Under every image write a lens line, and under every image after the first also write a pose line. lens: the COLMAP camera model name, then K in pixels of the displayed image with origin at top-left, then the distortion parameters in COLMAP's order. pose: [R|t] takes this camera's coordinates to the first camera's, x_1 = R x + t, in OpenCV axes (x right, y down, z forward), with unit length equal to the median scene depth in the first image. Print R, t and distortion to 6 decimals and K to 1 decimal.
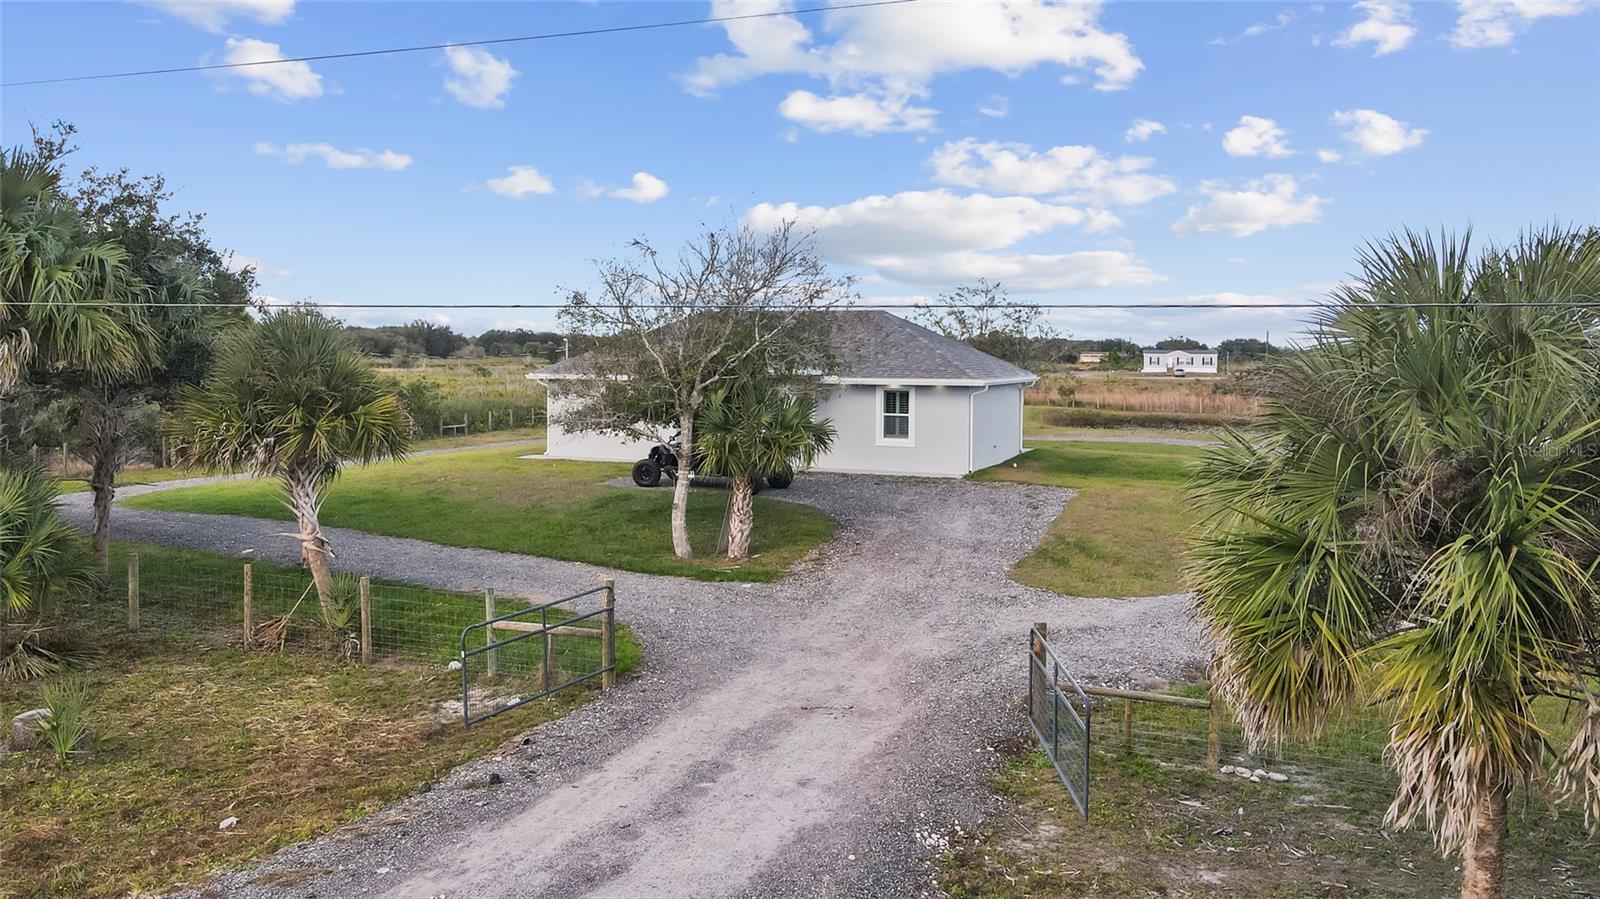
lens RADIAL K [[1212.7, 0, 798.0], [0, 1212.7, 479.9], [0, 0, 1]] dist [-0.017079, 0.048456]
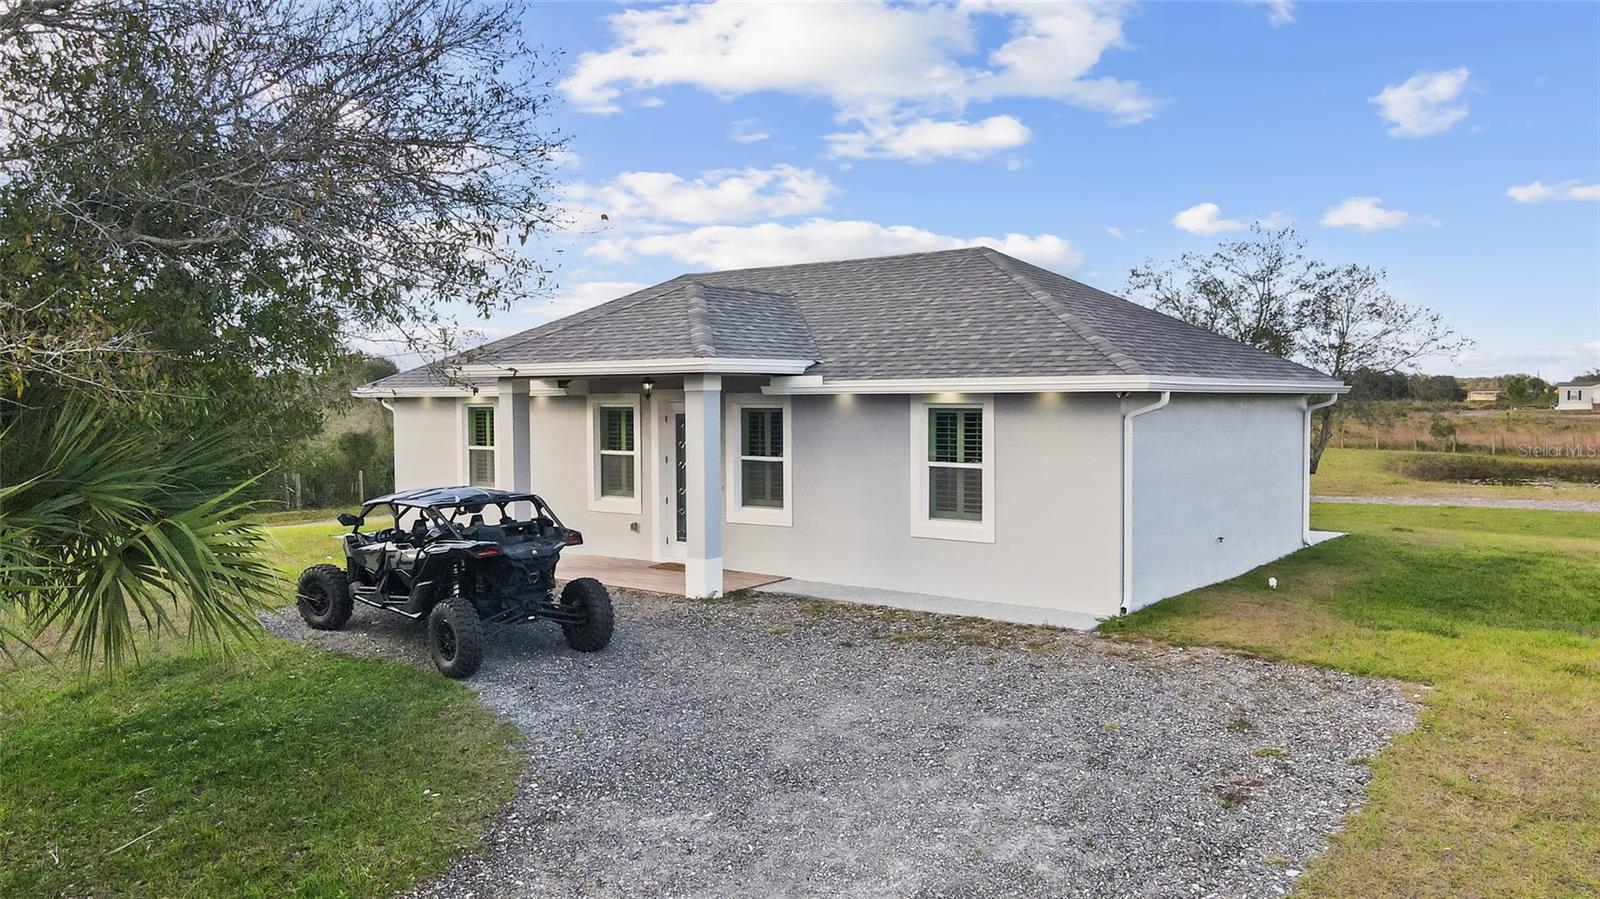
lens RADIAL K [[1212.7, 0, 798.0], [0, 1212.7, 479.9], [0, 0, 1]] dist [-0.017079, 0.048456]
pose [[0.961278, 0.006696, -0.275498, 0.111299], [-0.017179, 0.999217, -0.035654, -0.024994], [0.275043, 0.039006, 0.960640, 0.444093]]
